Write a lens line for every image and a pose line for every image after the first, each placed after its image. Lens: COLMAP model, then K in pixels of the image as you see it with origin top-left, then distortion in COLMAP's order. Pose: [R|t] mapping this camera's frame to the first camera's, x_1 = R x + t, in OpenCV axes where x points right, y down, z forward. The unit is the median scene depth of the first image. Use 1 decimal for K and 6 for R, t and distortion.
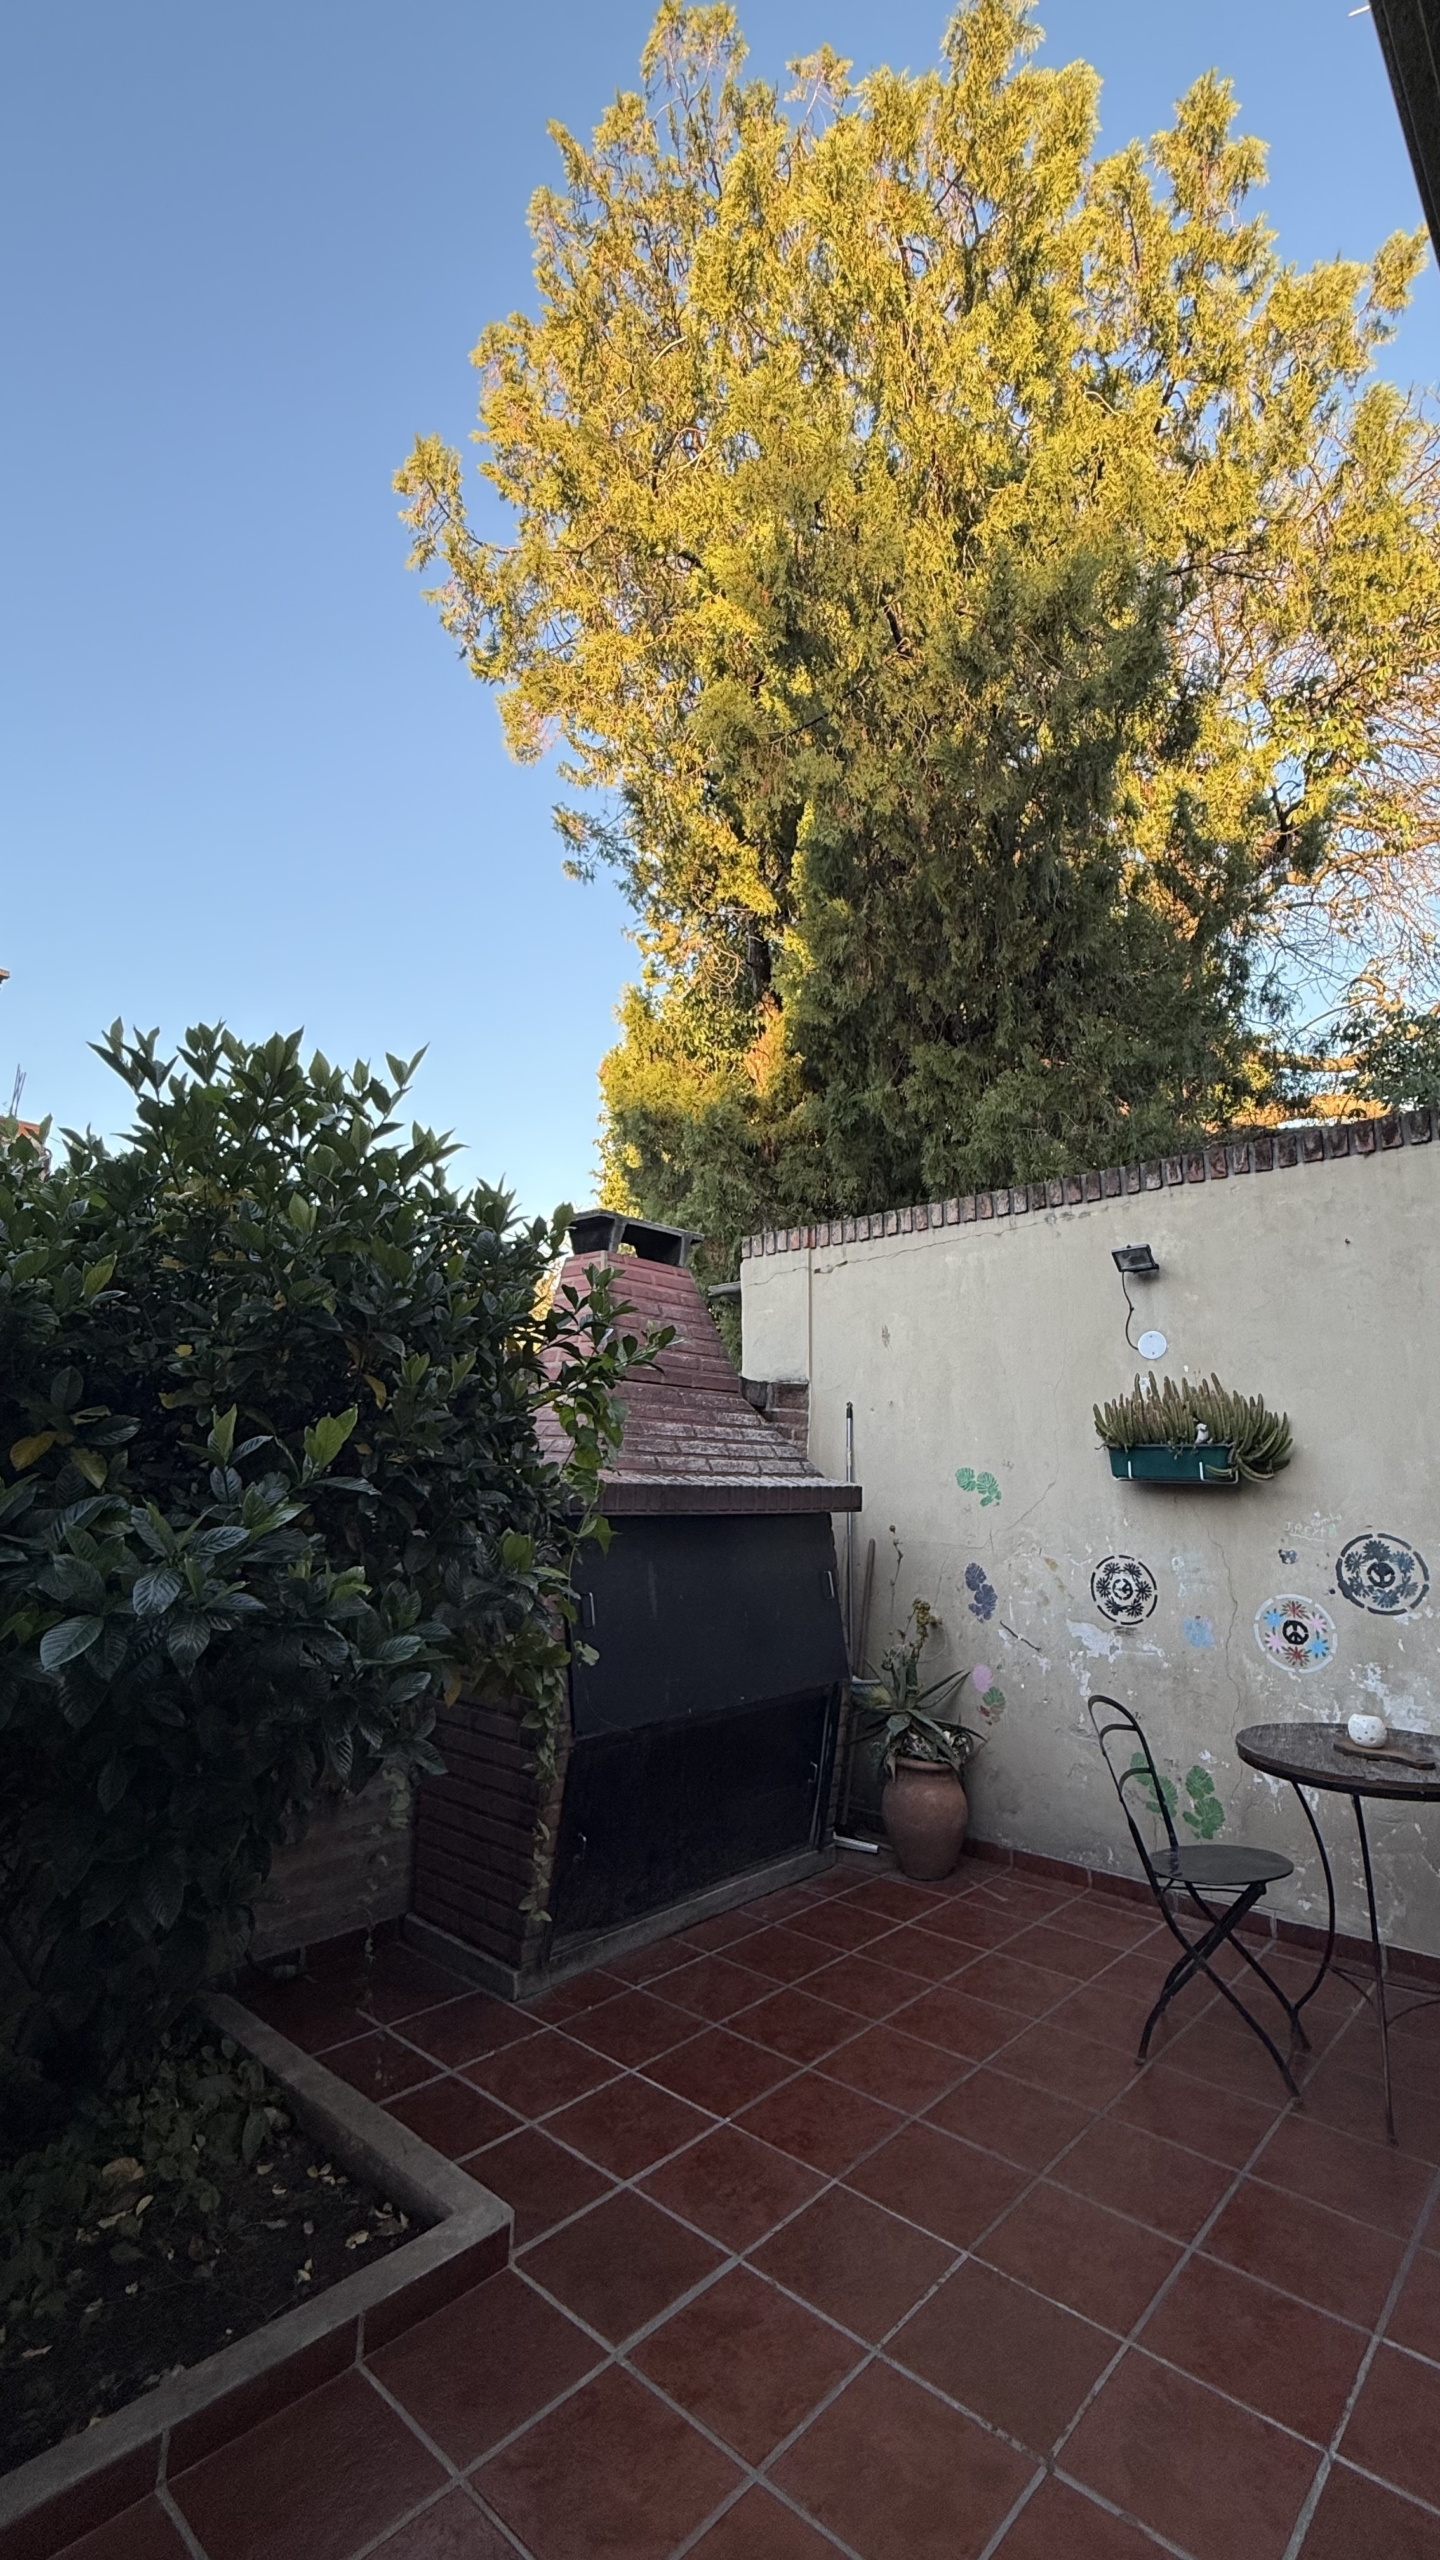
lens RADIAL K [[1082.9, 0, 720.0], [0, 1082.9, 1280.0], [0, 0, 1]] dist [-0.000050, -0.000445]
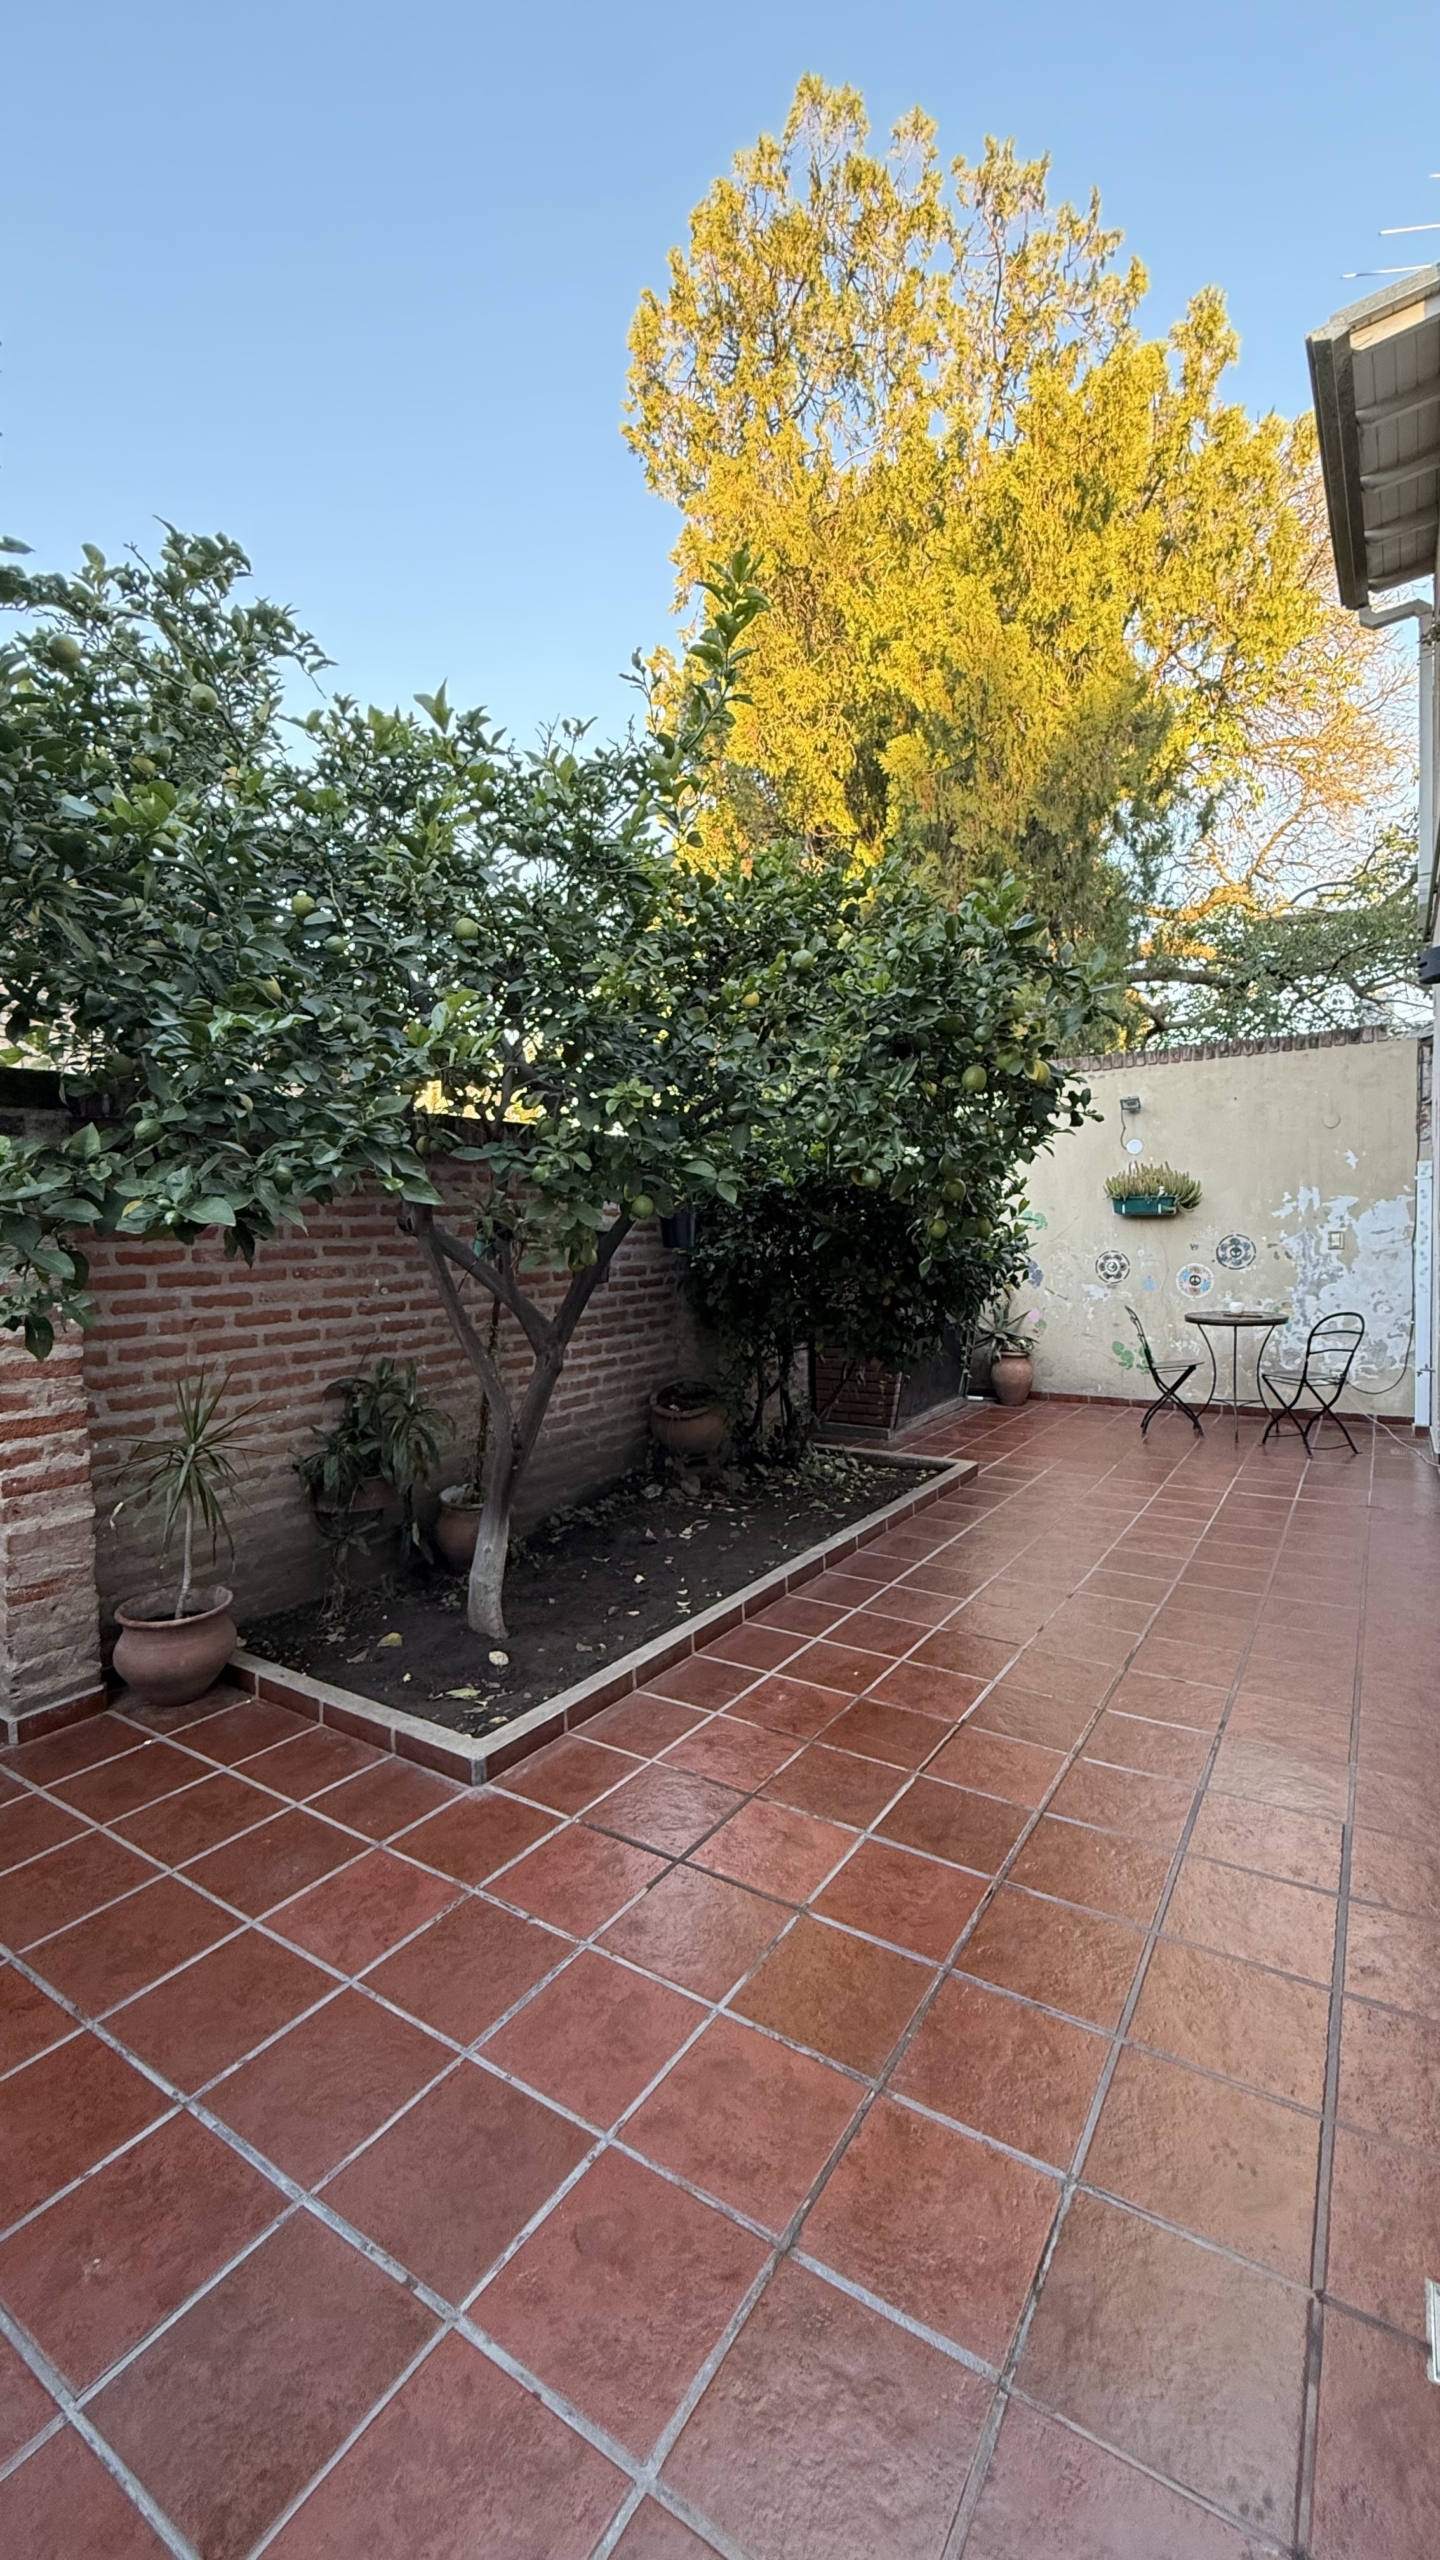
lens RADIAL K [[1026.4, 0, 720.0], [0, 1026.4, 1280.0], [0, 0, 1]] dist [-0.001601, 0.000573]
pose [[0.987256, -0.040244, 0.153967, -0.654030], [0.004161, 0.973694, 0.227823, -0.134848], [-0.159086, -0.224279, 0.961452, -0.748779]]
